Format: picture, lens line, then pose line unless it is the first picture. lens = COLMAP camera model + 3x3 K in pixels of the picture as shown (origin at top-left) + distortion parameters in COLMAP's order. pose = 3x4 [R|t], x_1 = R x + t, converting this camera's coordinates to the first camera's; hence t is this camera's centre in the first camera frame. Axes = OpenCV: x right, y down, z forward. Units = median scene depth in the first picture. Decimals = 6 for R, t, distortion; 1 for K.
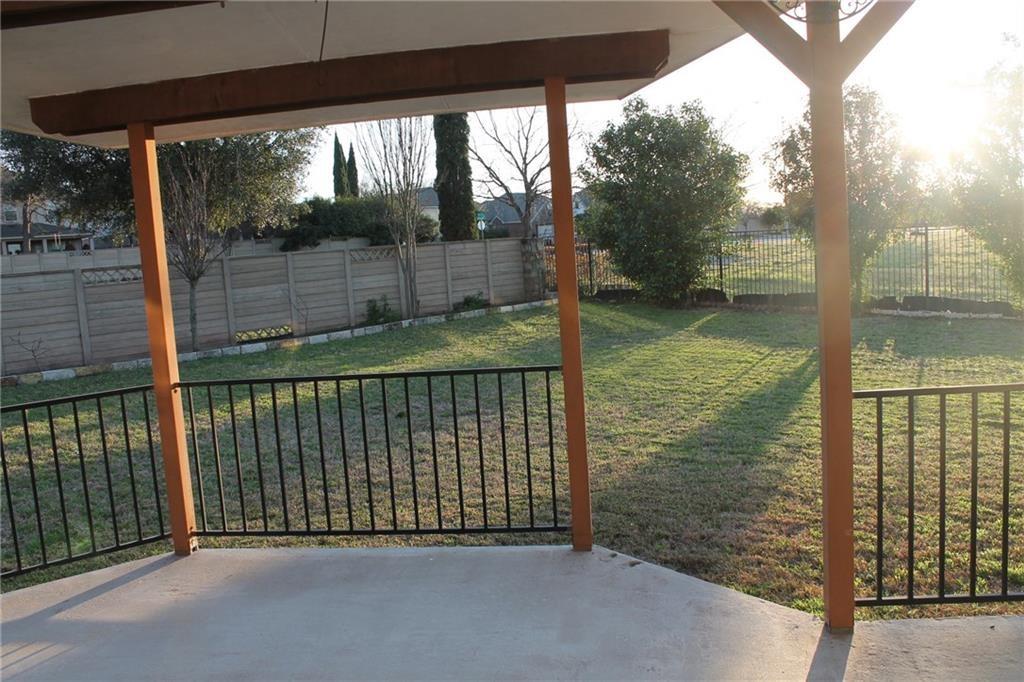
lens RADIAL K [[885.3, 0, 512.5], [0, 885.3, 339.8], [0, 0, 1]] dist [-0.138856, 0.125424]
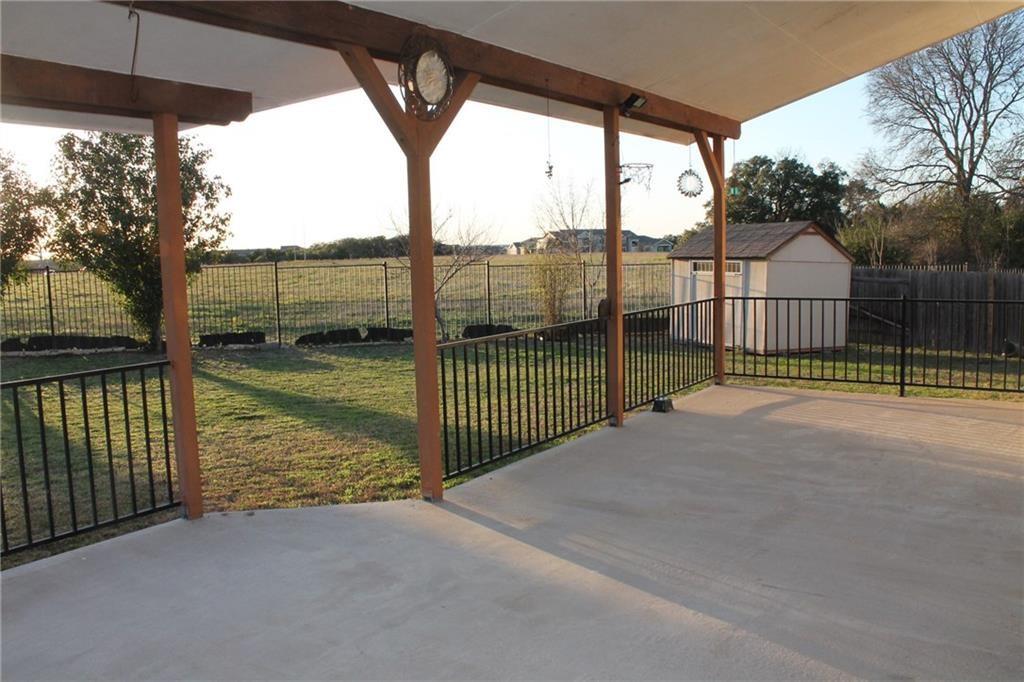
lens RADIAL K [[885.3, 0, 514.6], [0, 885.3, 344.6], [0, 0, 1]] dist [-0.138856, 0.125424]
pose [[0.473148, -0.052212, 0.879434, -0.707756], [0.100189, 0.994955, 0.005167, 0.046142], [-0.875268, 0.085664, 0.475992, 0.062391]]
